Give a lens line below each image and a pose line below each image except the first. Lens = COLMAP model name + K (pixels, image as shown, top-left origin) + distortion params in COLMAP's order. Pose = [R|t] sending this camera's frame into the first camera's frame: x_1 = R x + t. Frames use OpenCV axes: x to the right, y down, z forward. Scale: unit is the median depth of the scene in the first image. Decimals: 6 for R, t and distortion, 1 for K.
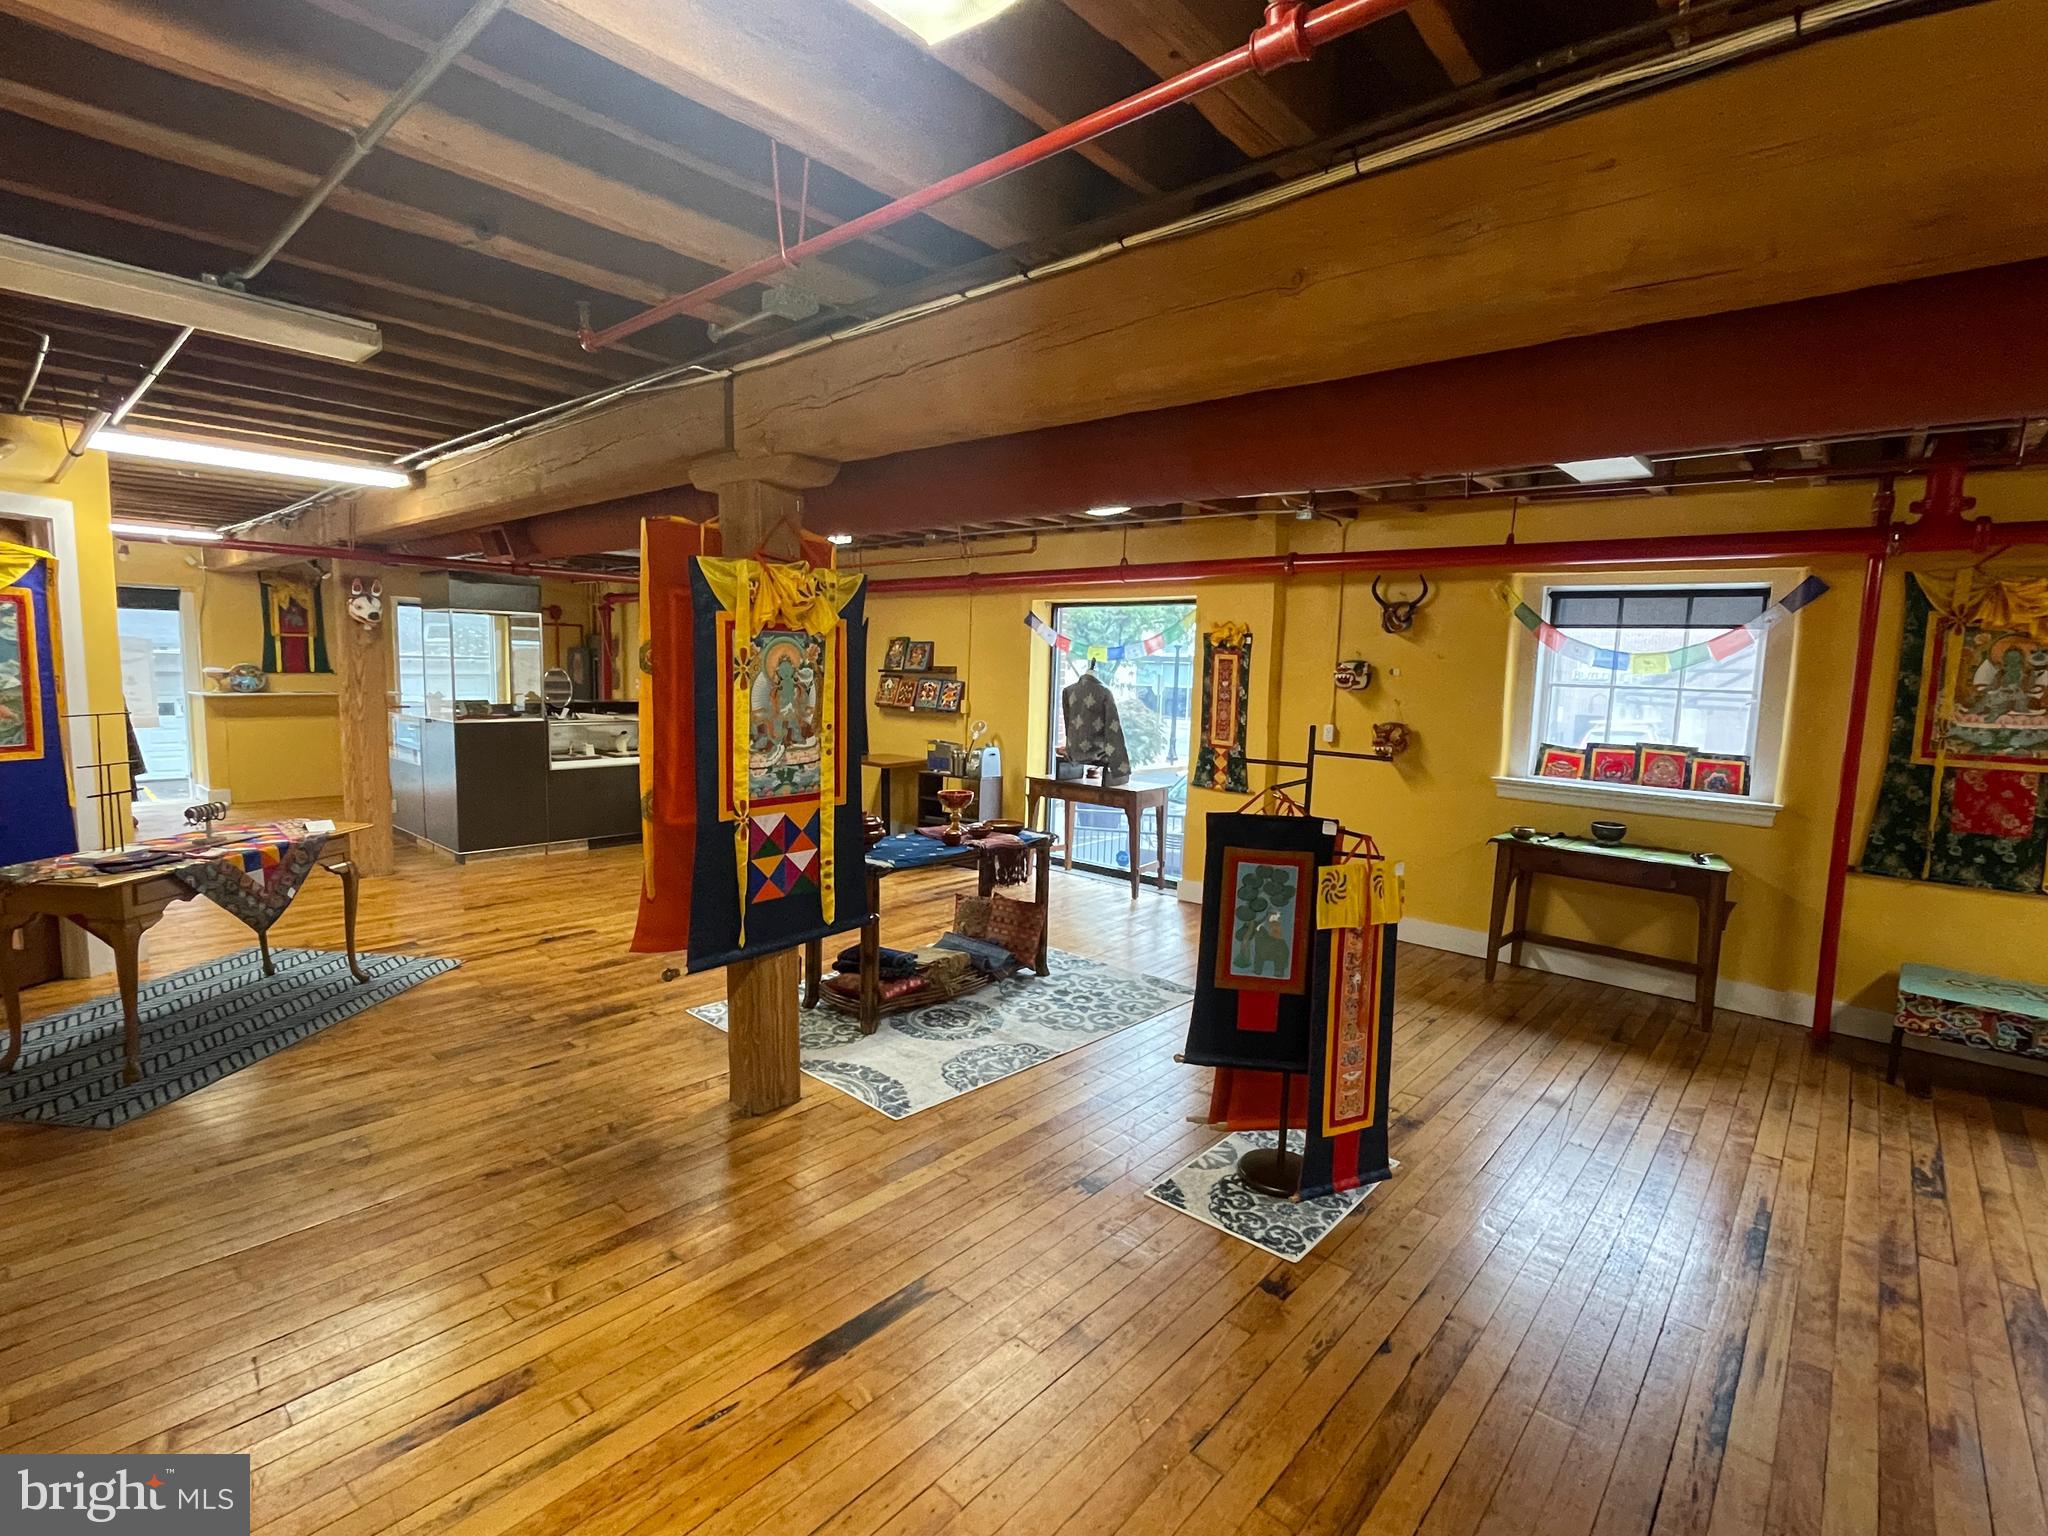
lens RADIAL K [[961.8, 0, 1020.7], [0, 961.8, 765.4], [0, 0, 1]] dist [-0.000830, -0.000234]
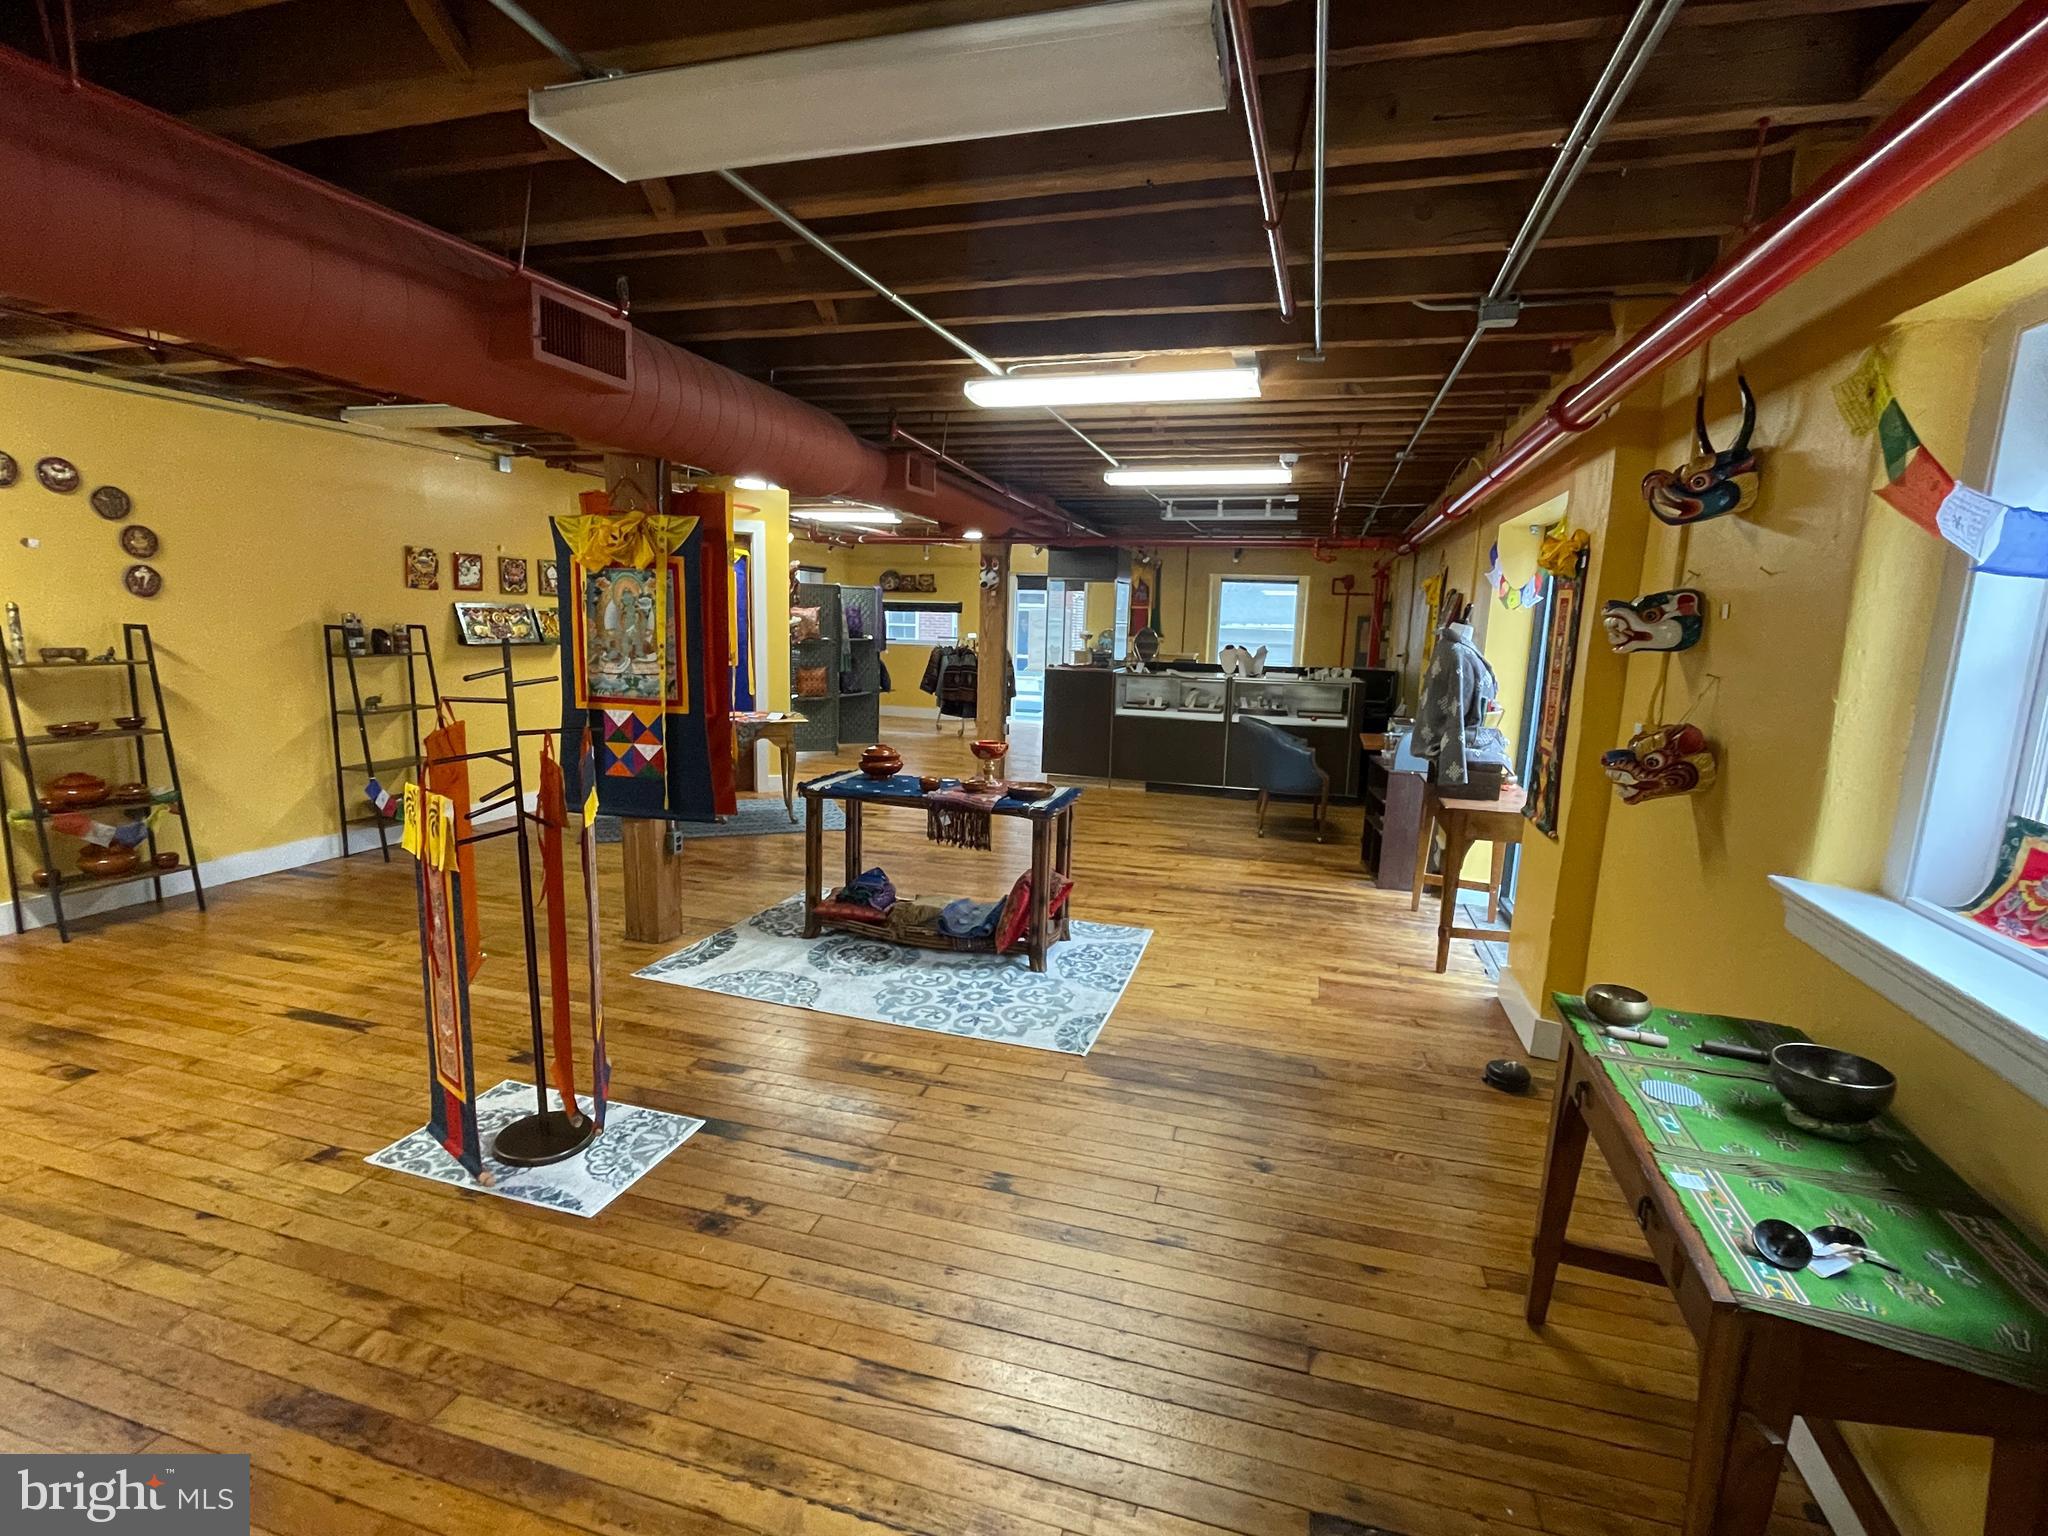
lens RADIAL K [[961.8, 0, 1024.4], [0, 961.8, 770.6], [0, 0, 1]] dist [-0.000830, -0.000234]
pose [[0.427006, 0.130732, -0.894749, 0.996183], [-0.113891, 0.989390, 0.090207, -0.042086], [0.897048, 0.063385, 0.437364, 0.800953]]
